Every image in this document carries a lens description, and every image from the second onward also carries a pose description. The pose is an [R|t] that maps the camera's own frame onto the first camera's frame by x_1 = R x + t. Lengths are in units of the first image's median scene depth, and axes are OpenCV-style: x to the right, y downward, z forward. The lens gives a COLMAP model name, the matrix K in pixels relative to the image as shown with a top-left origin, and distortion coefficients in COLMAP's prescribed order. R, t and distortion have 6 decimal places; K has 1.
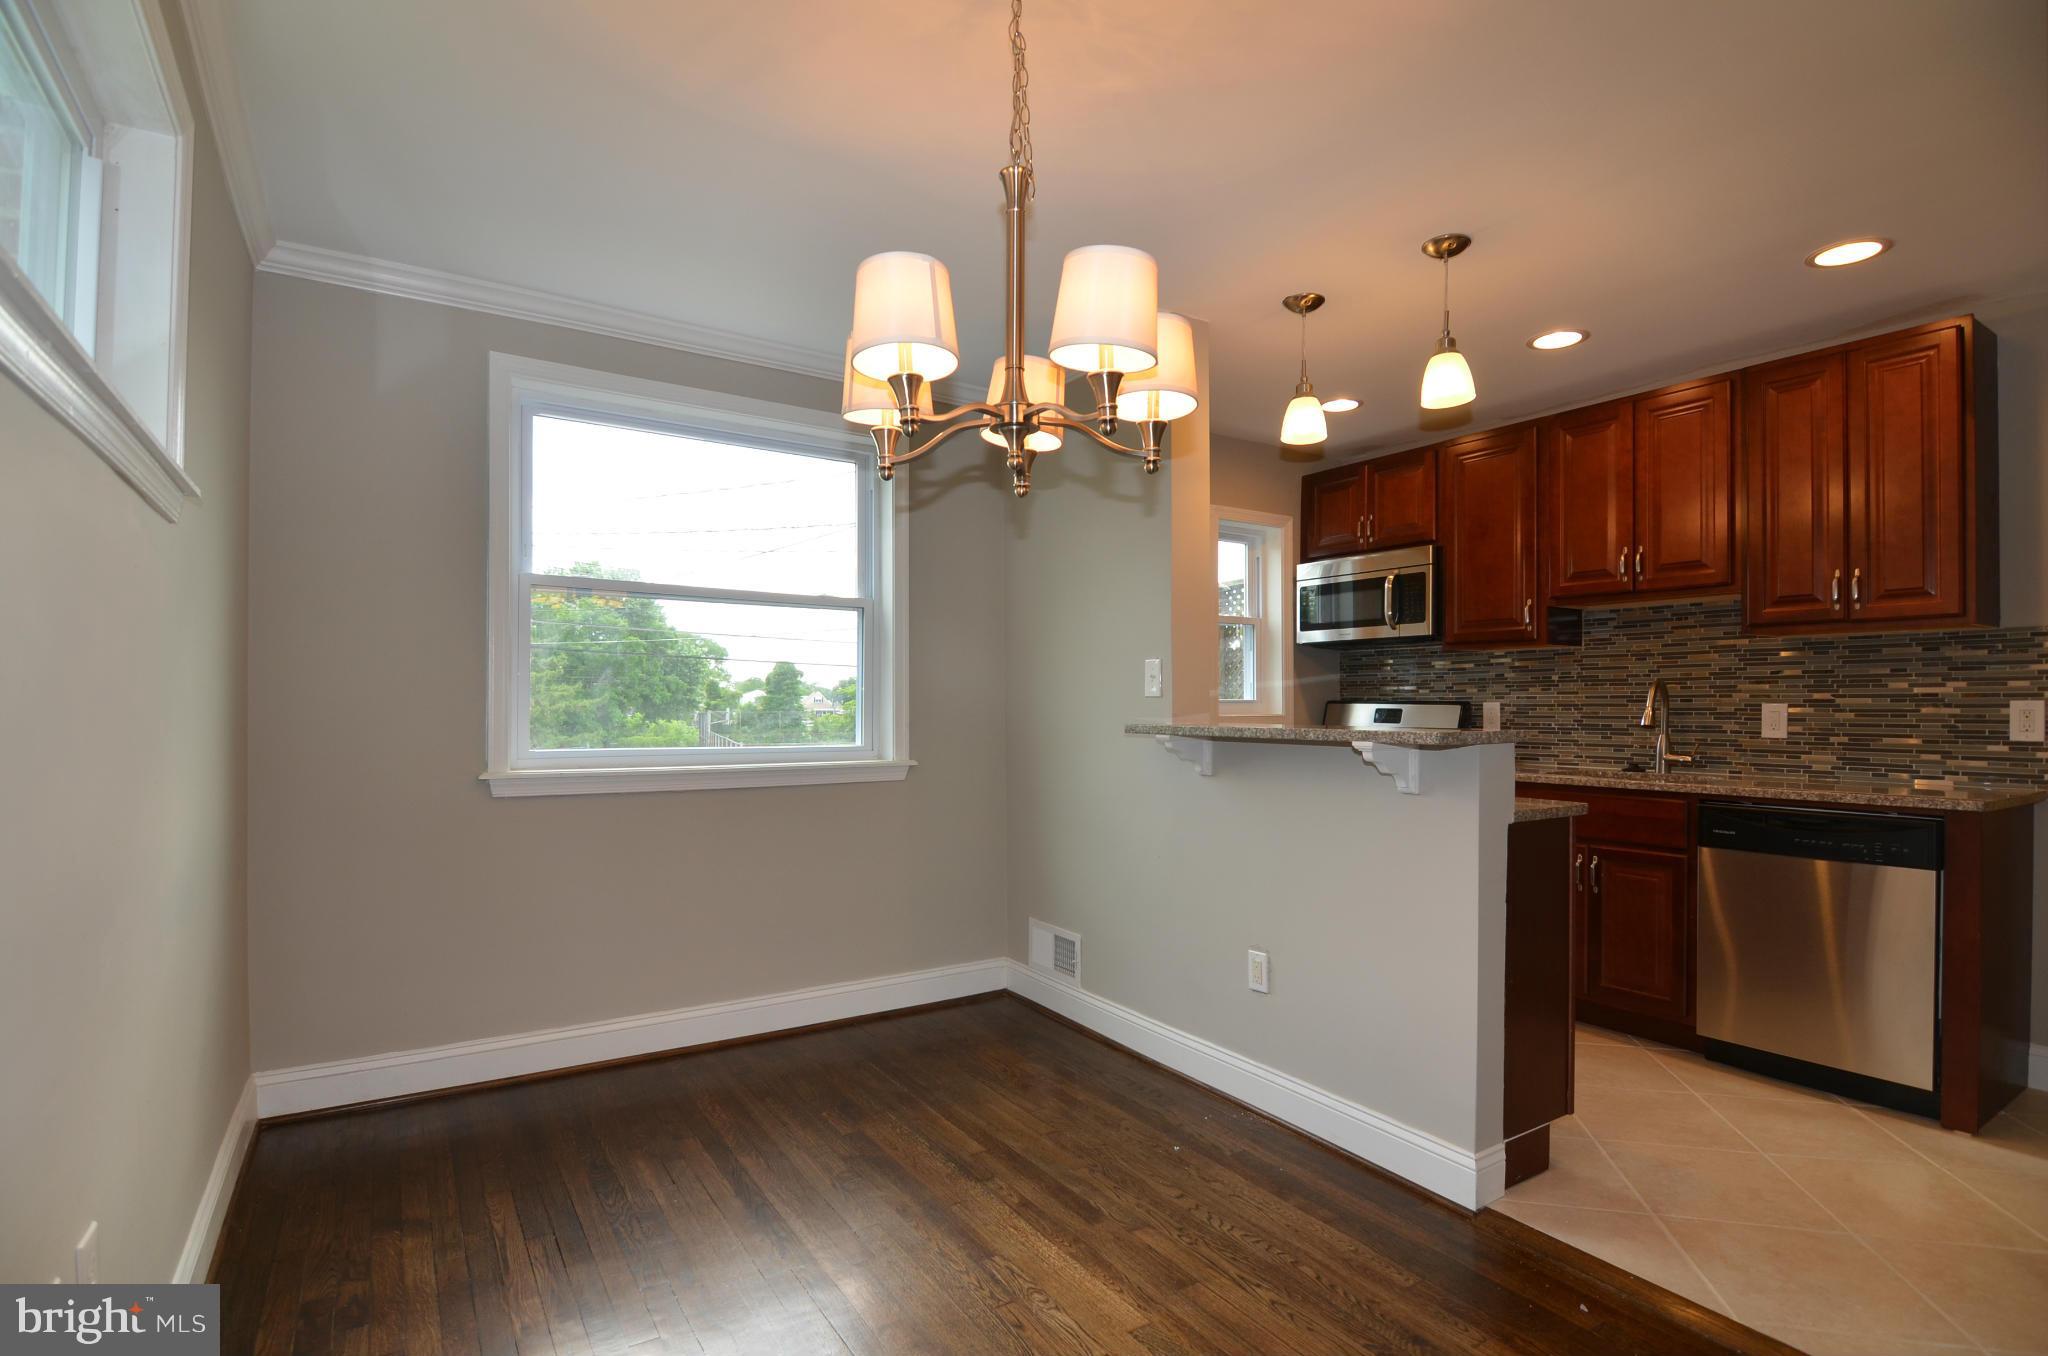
lens RADIAL K [[988.0, 0, 1022.6], [0, 988.0, 704.6], [0, 0, 1]] dist [-0.009245, -0.008441]
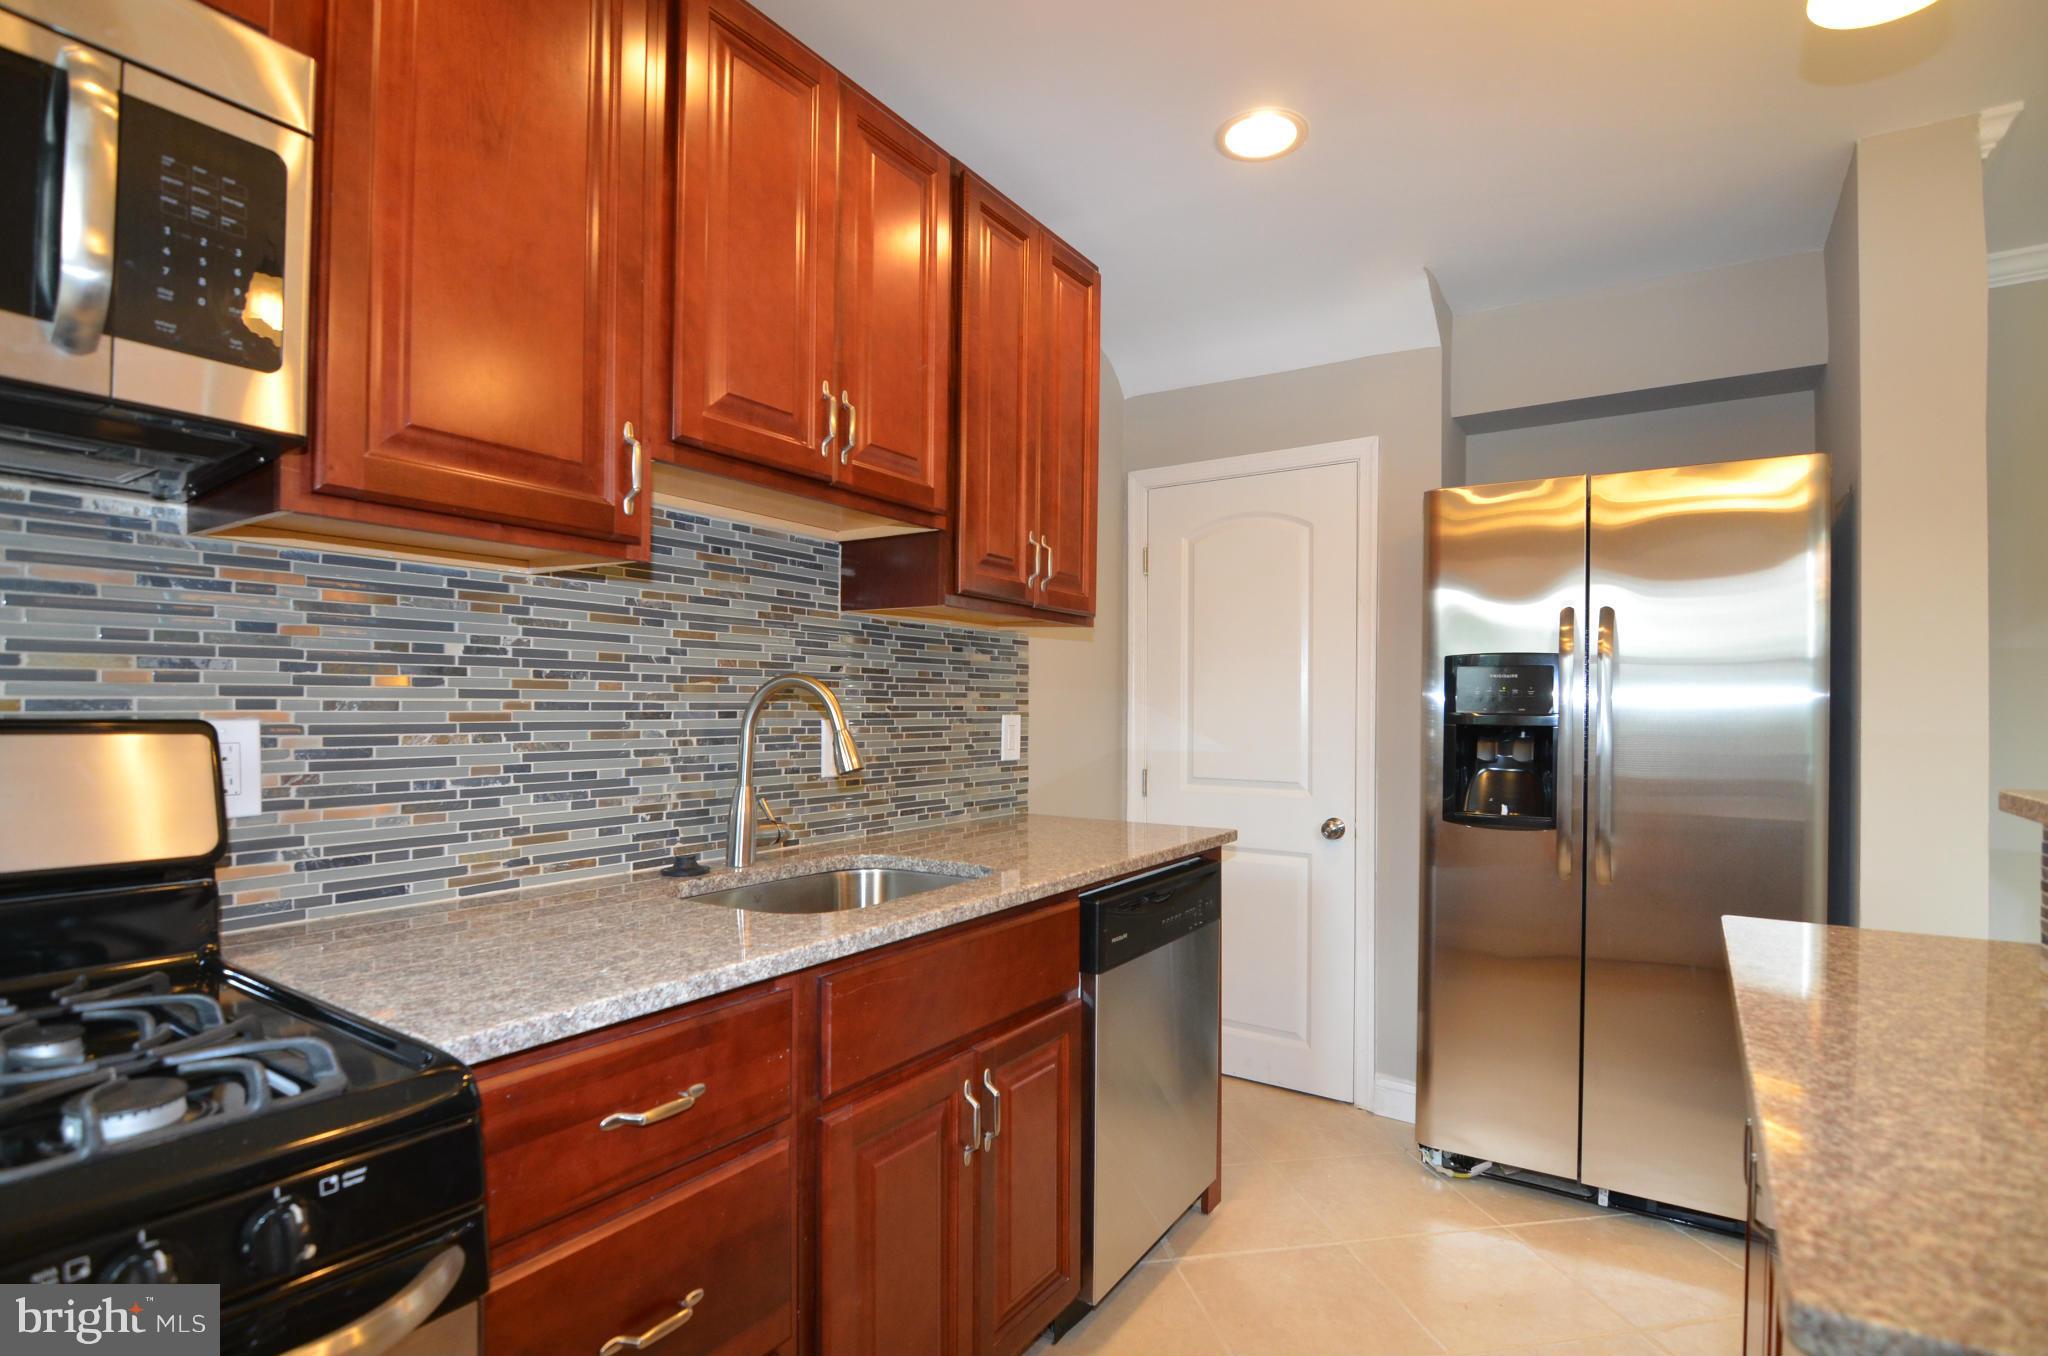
lens RADIAL K [[988.0, 0, 1022.2], [0, 988.0, 700.4], [0, 0, 1]] dist [-0.009245, -0.008441]
pose [[-0.401789, 0.001307, 0.915731, 0.160622], [-0.008803, 0.999947, -0.005289, -0.010752], [-0.915690, -0.010187, -0.401756, 1.126924]]
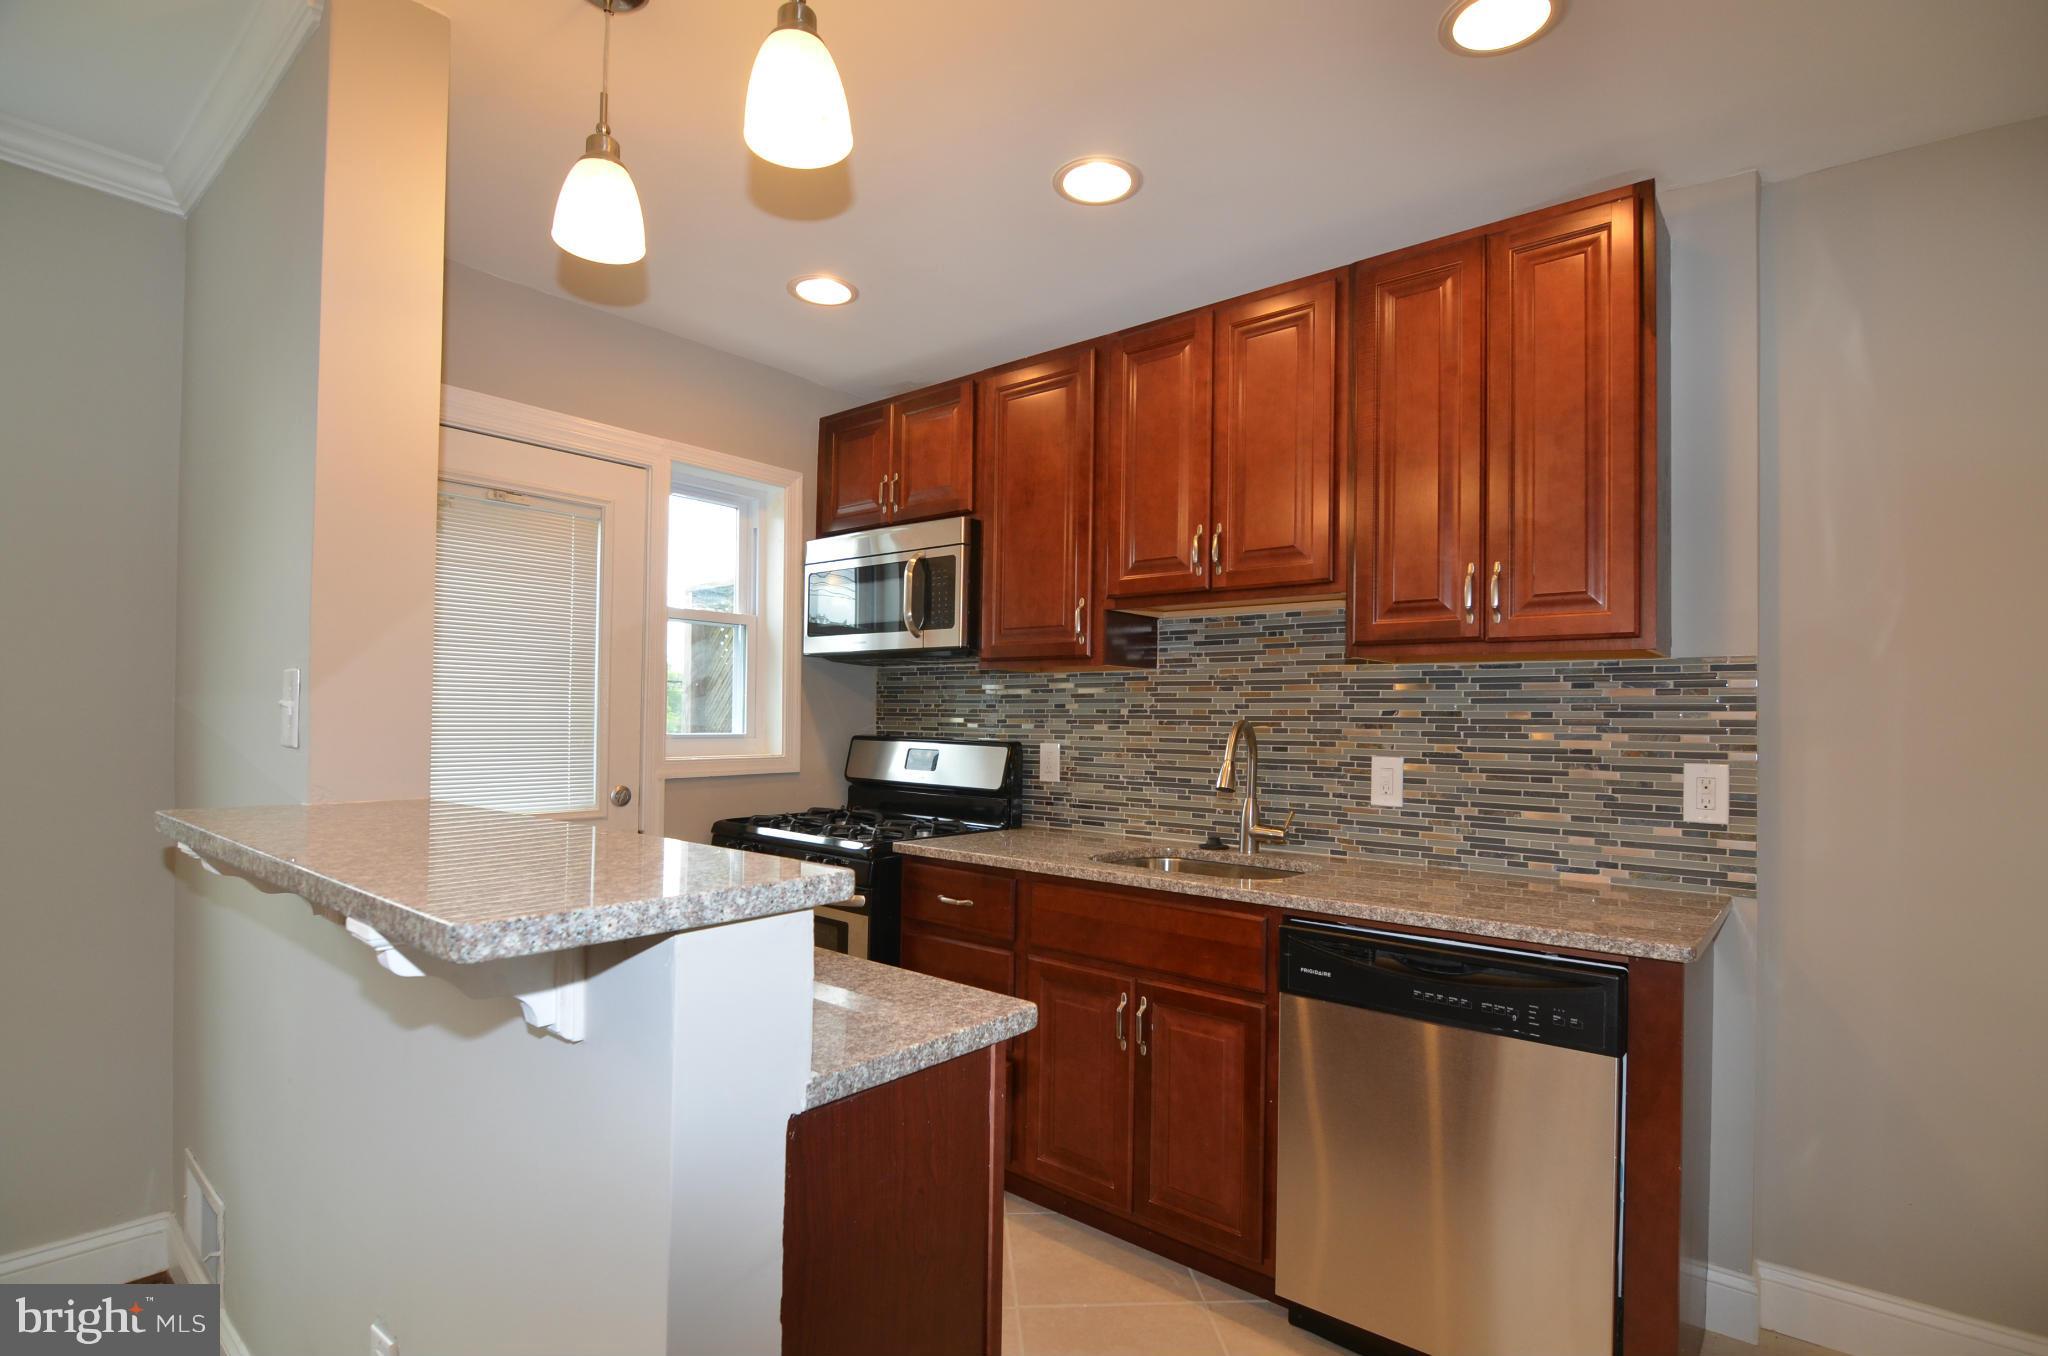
lens RADIAL K [[988.0, 0, 1019.4], [0, 988.0, 706.0], [0, 0, 1]] dist [-0.009245, -0.008441]
pose [[0.956112, 0.016663, 0.292527, 0.302913], [-0.013269, 0.999820, -0.013581, -0.024373], [-0.292701, 0.009104, 0.956161, 0.394124]]
